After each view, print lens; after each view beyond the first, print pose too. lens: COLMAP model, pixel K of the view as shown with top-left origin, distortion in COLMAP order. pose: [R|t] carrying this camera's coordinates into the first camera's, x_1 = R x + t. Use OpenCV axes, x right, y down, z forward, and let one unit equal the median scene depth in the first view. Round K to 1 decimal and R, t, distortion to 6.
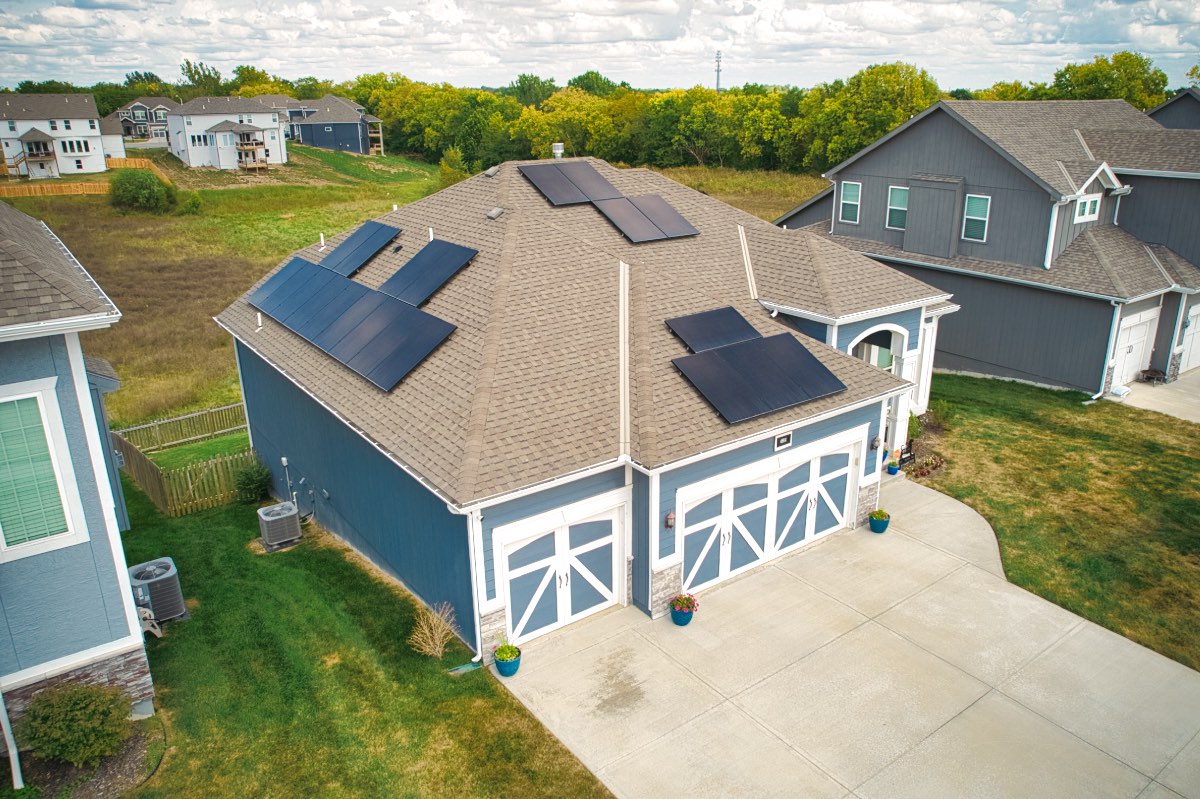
lens RADIAL K [[877.8, 0, 620.6], [0, 877.8, 397.8], [0, 0, 1]] dist [-0.075695, 0.072872]
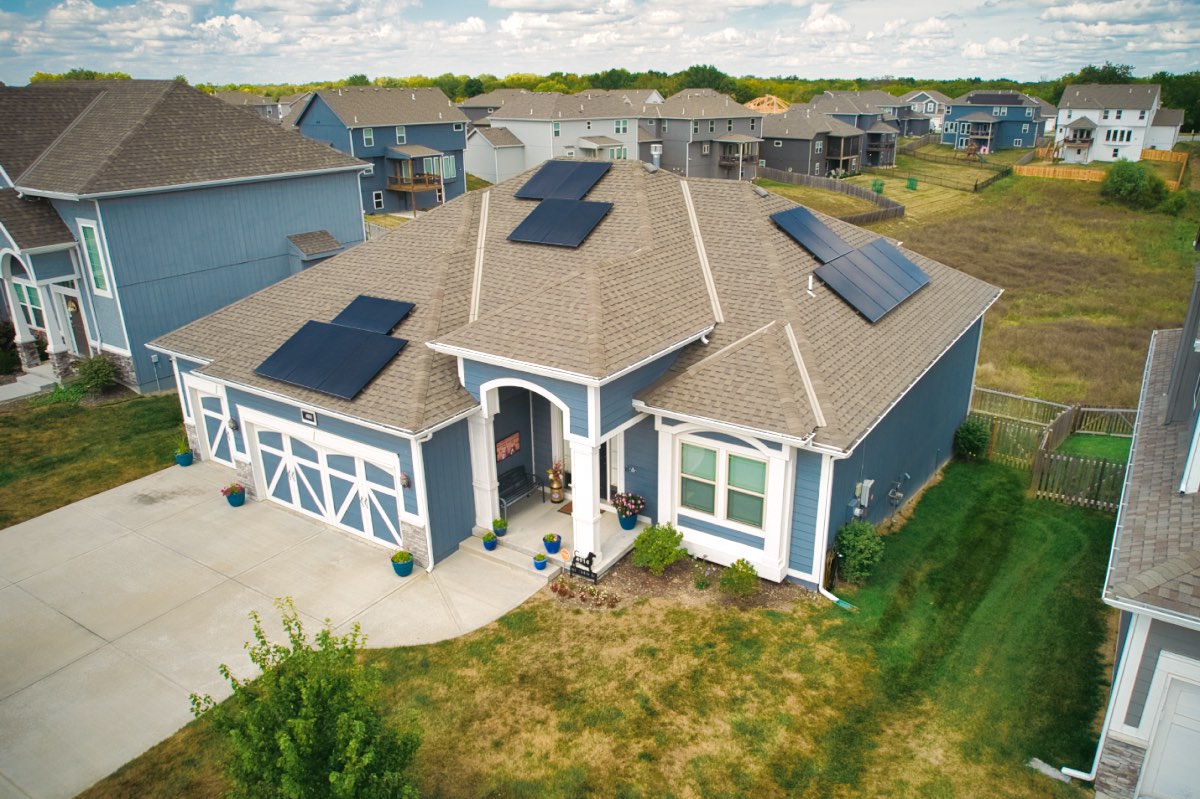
lens RADIAL K [[842.5, 0, 631.0], [0, 842.5, 406.4], [0, 0, 1]] dist [-0.068104, 0.060890]
pose [[0.353063, 0.338130, -0.872361, 1.134465], [-0.308722, 0.922289, 0.232536, -0.304443], [0.883197, 0.187218, 0.430015, 0.819540]]
